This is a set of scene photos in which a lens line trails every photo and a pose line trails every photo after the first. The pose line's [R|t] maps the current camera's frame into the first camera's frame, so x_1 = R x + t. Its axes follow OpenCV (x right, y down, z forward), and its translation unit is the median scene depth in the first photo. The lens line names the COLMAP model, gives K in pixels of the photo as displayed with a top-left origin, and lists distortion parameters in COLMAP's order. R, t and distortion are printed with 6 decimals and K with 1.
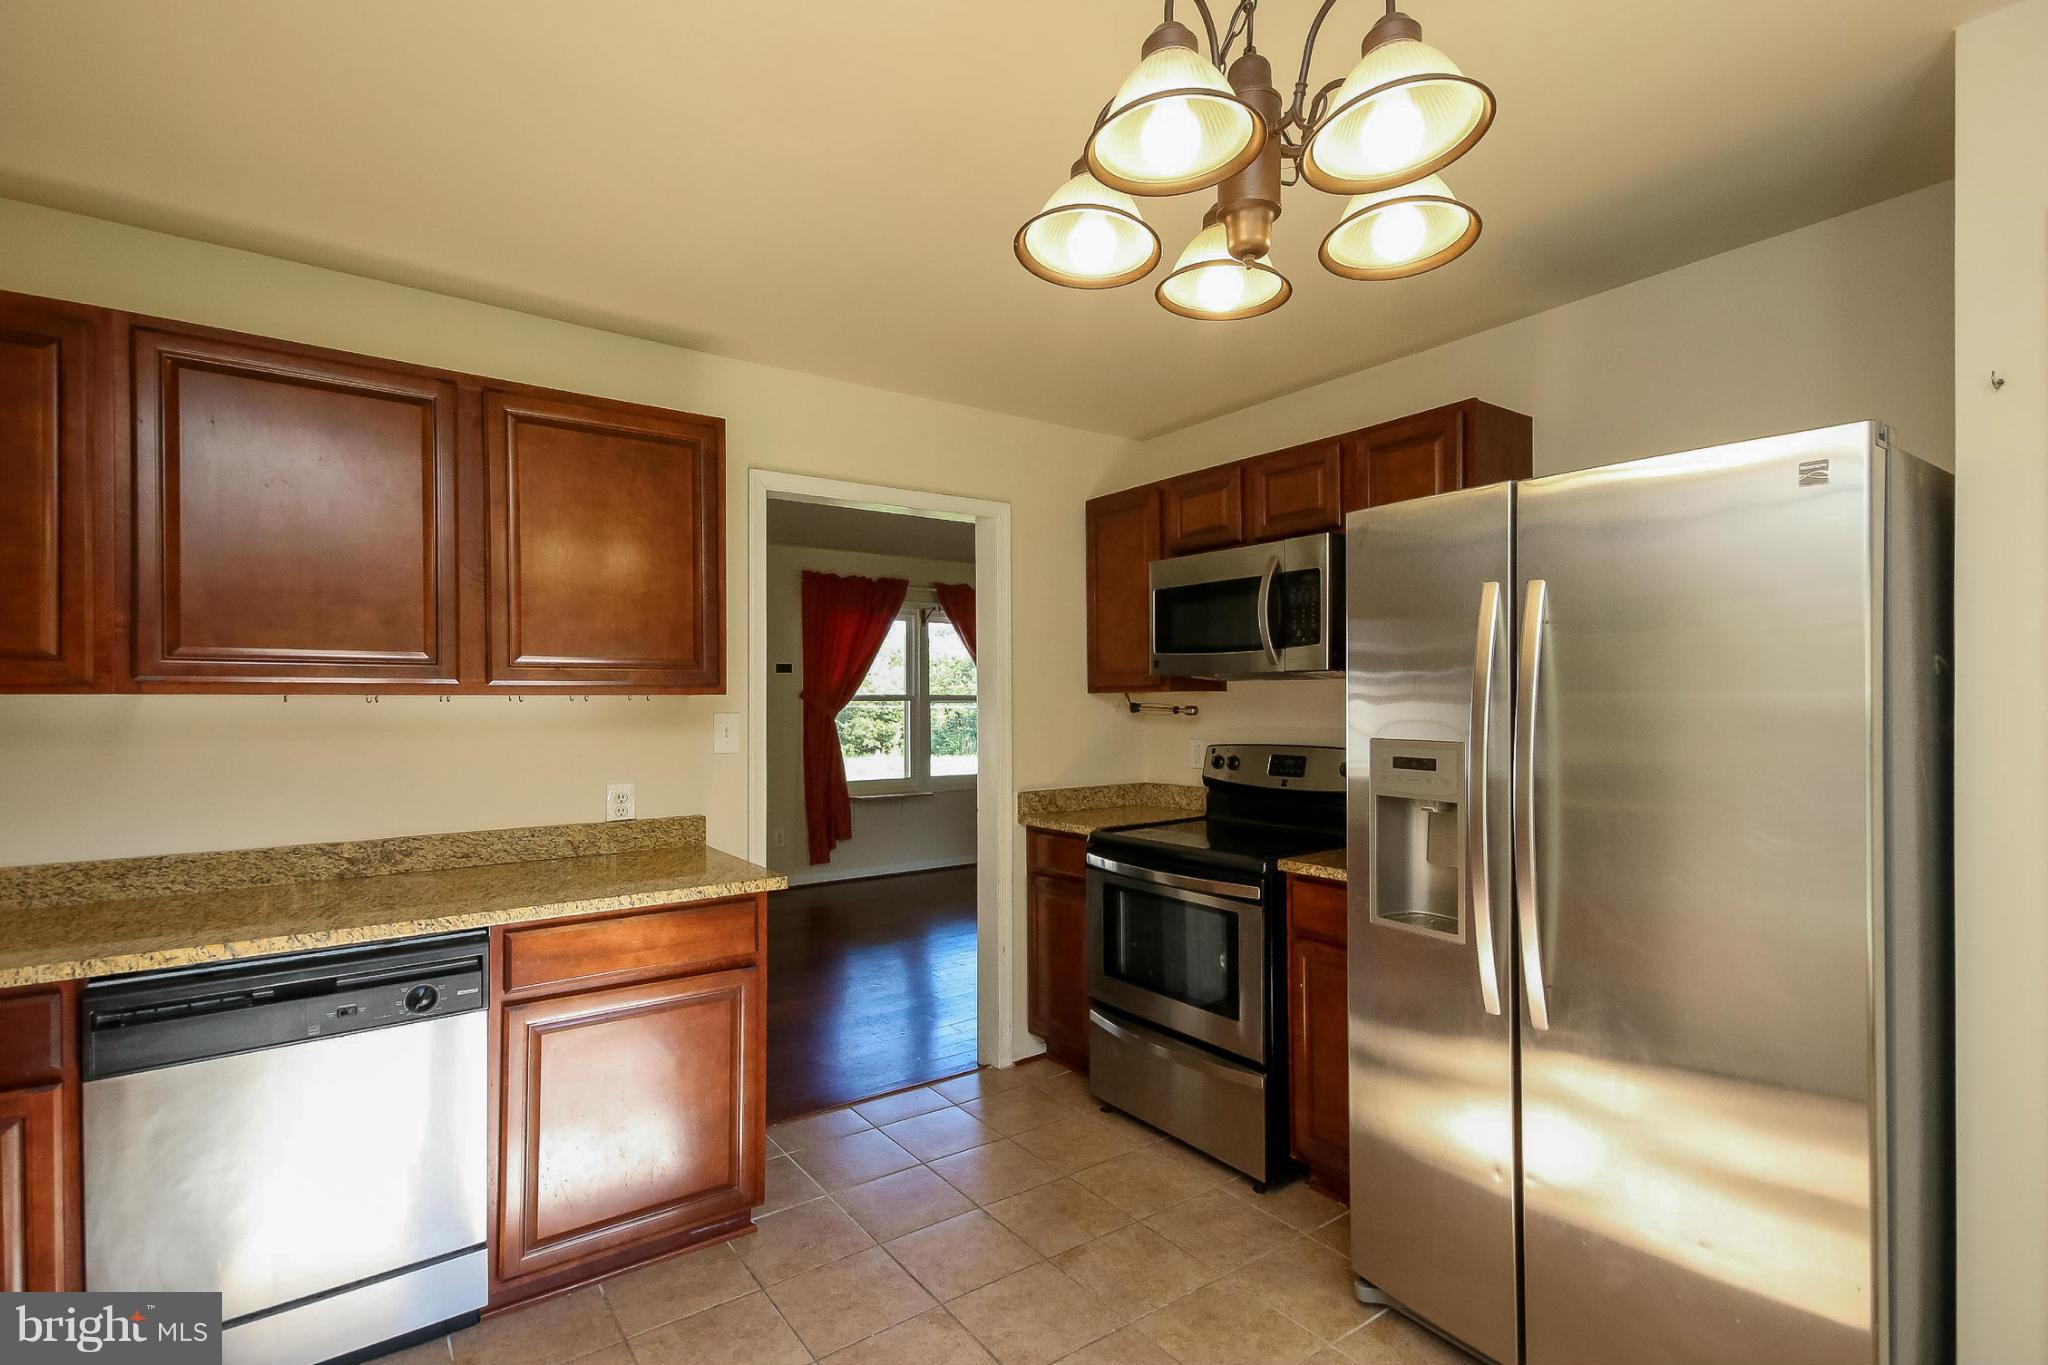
lens RADIAL K [[970.8, 0, 1038.5], [0, 970.8, 685.2], [0, 0, 1]] dist [-0.006289, 0.000935]
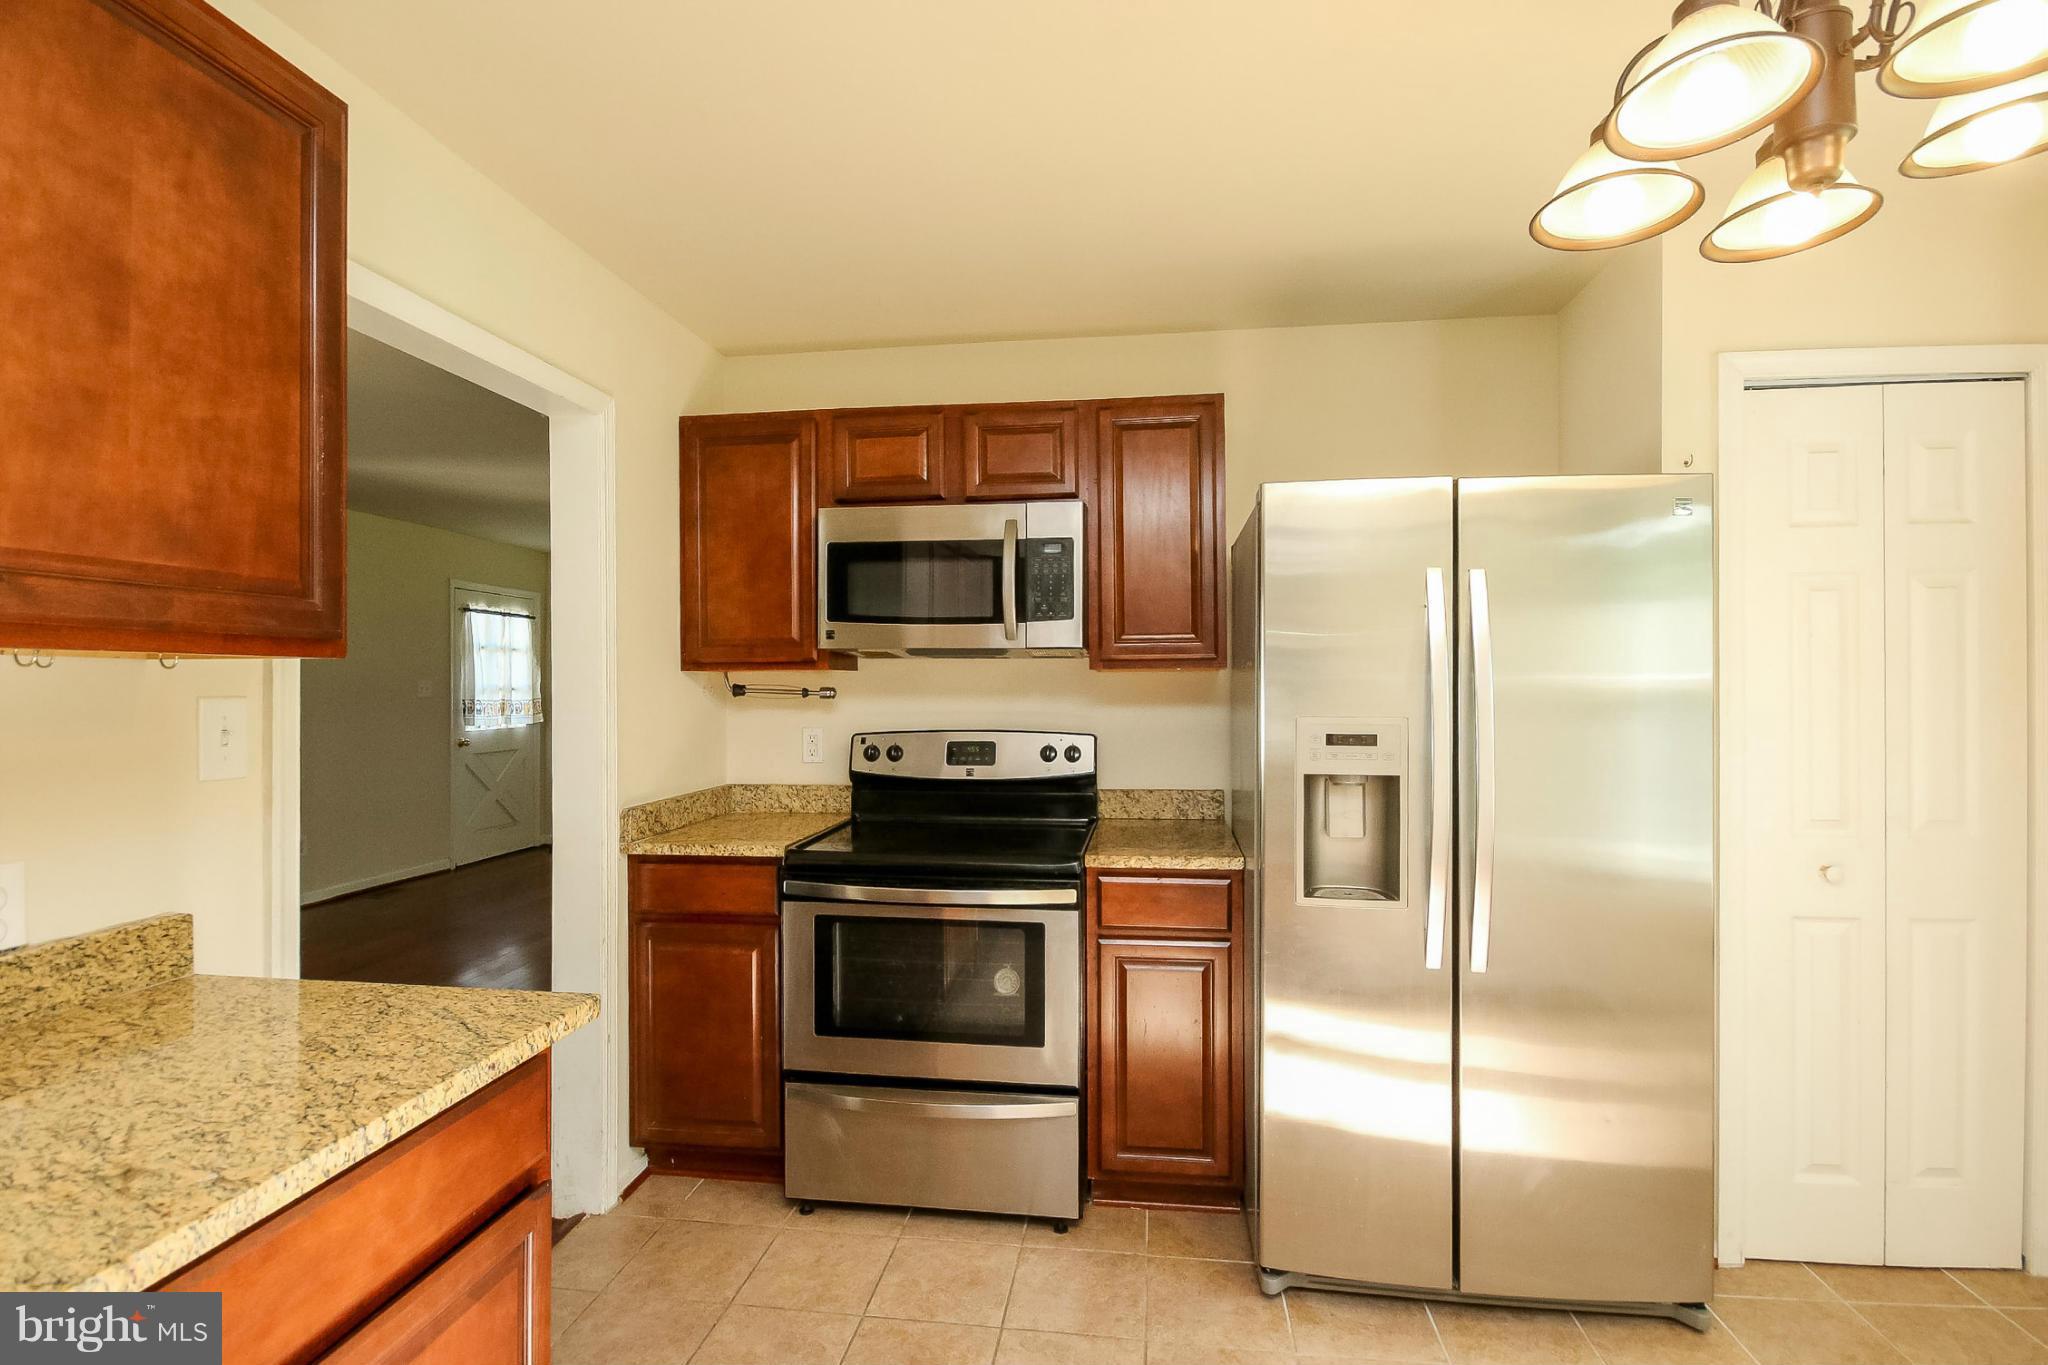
lens RADIAL K [[970.8, 0, 1031.5], [0, 970.8, 675.6], [0, 0, 1]] dist [-0.006289, 0.000935]
pose [[0.695227, 0.010456, 0.718714, -0.413626], [-0.012441, 0.999919, -0.002512, 0.014361], [-0.718682, -0.007195, 0.695301, 0.384069]]
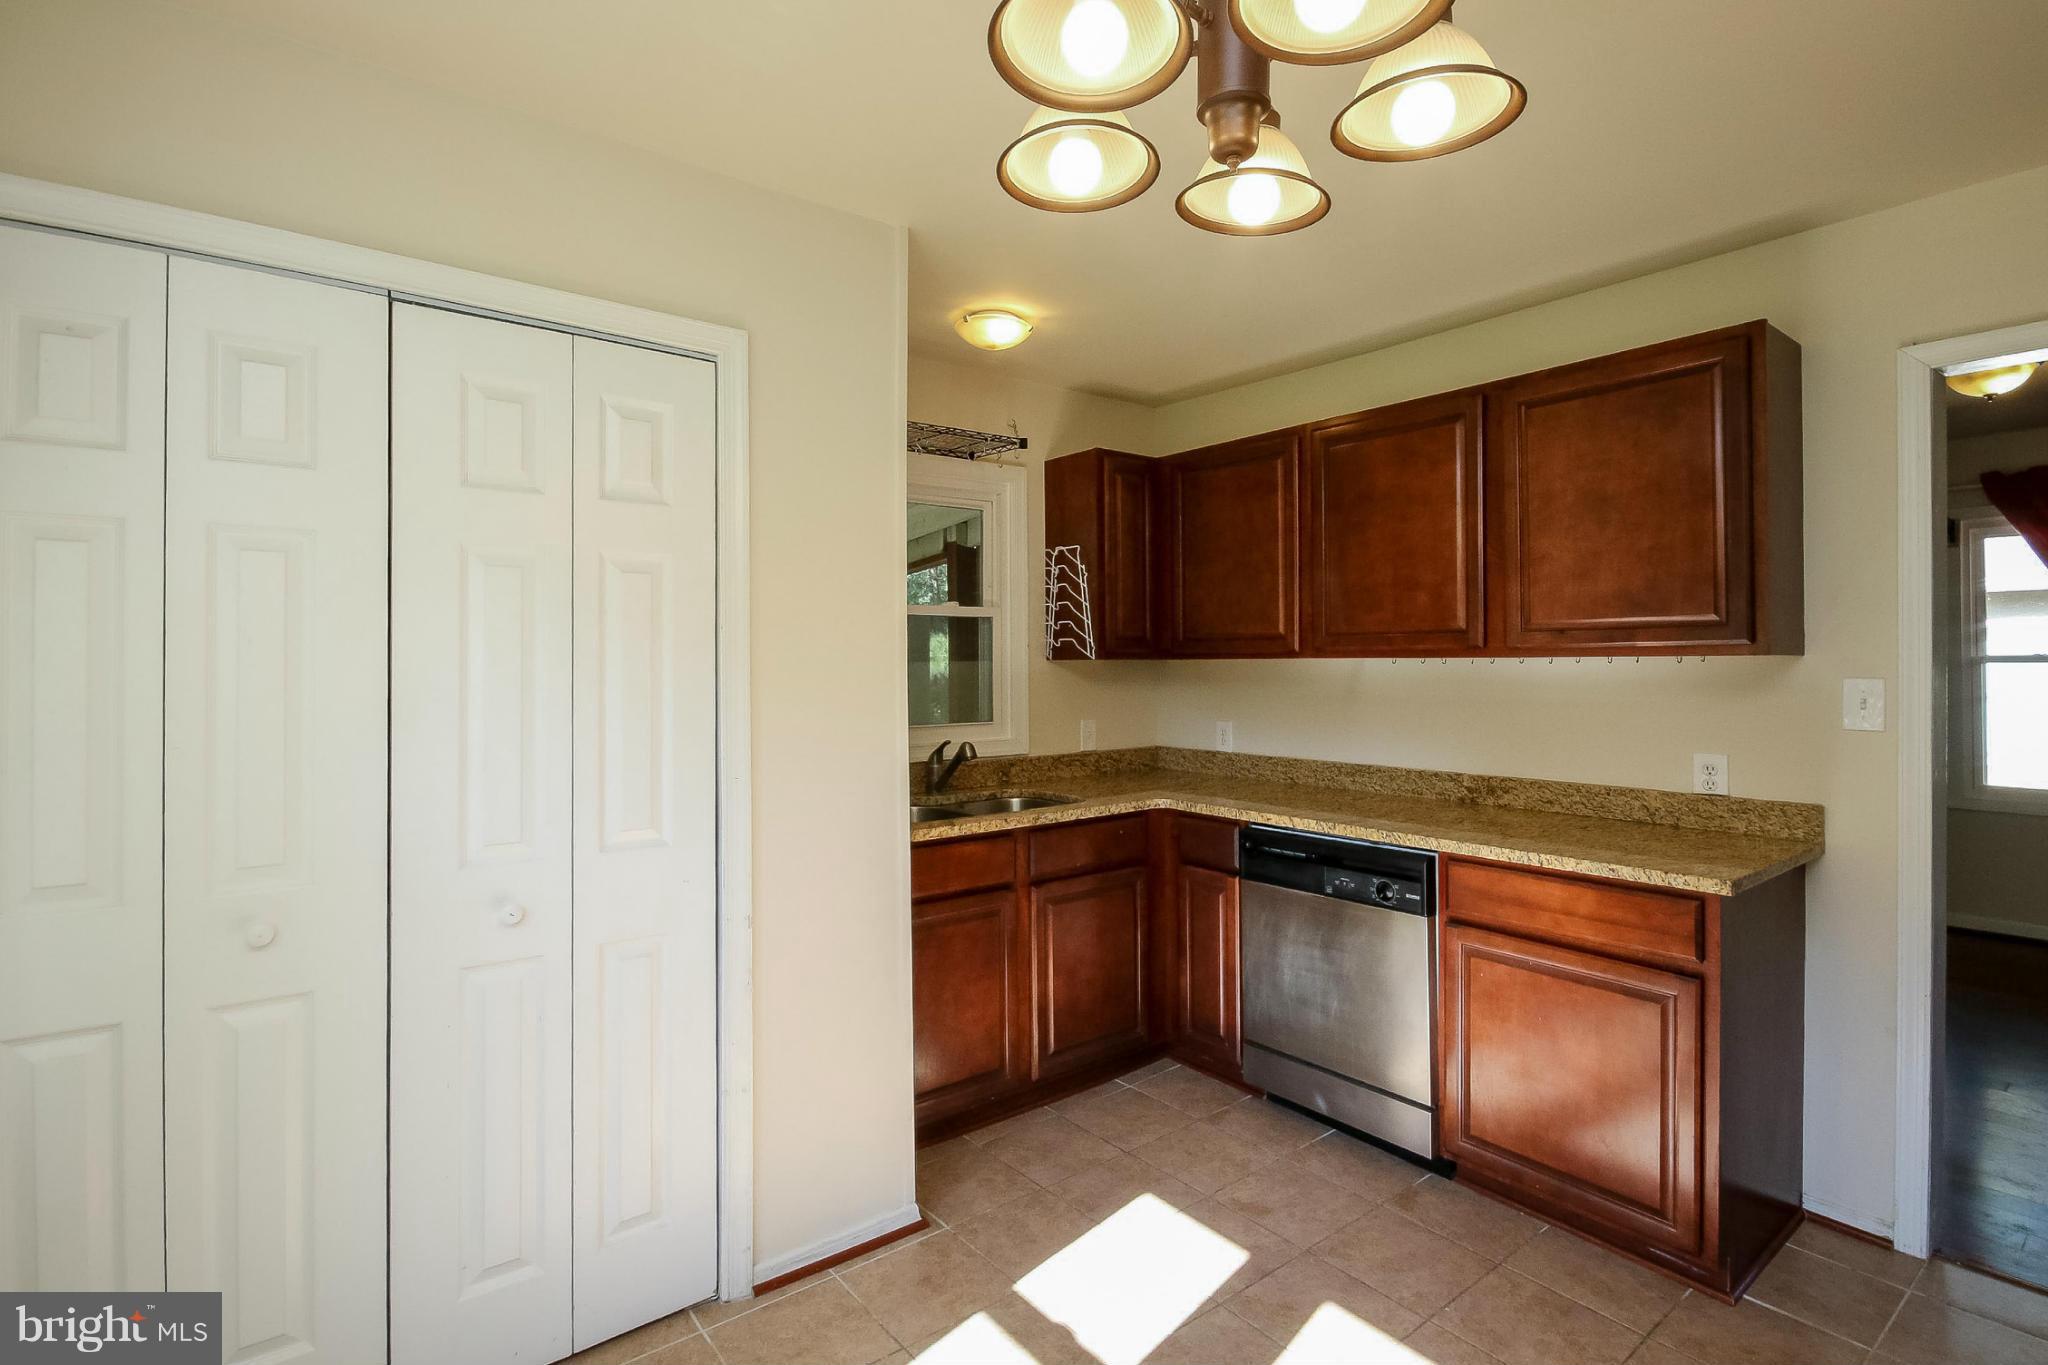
lens RADIAL K [[970.8, 0, 1027.5], [0, 970.8, 652.9], [0, 0, 1]] dist [-0.006289, 0.000935]
pose [[0.018313, -0.005536, -0.999817, 0.458371], [0.016118, 0.999856, -0.005241, 0.001261], [0.999702, -0.016020, 0.018400, 0.343816]]
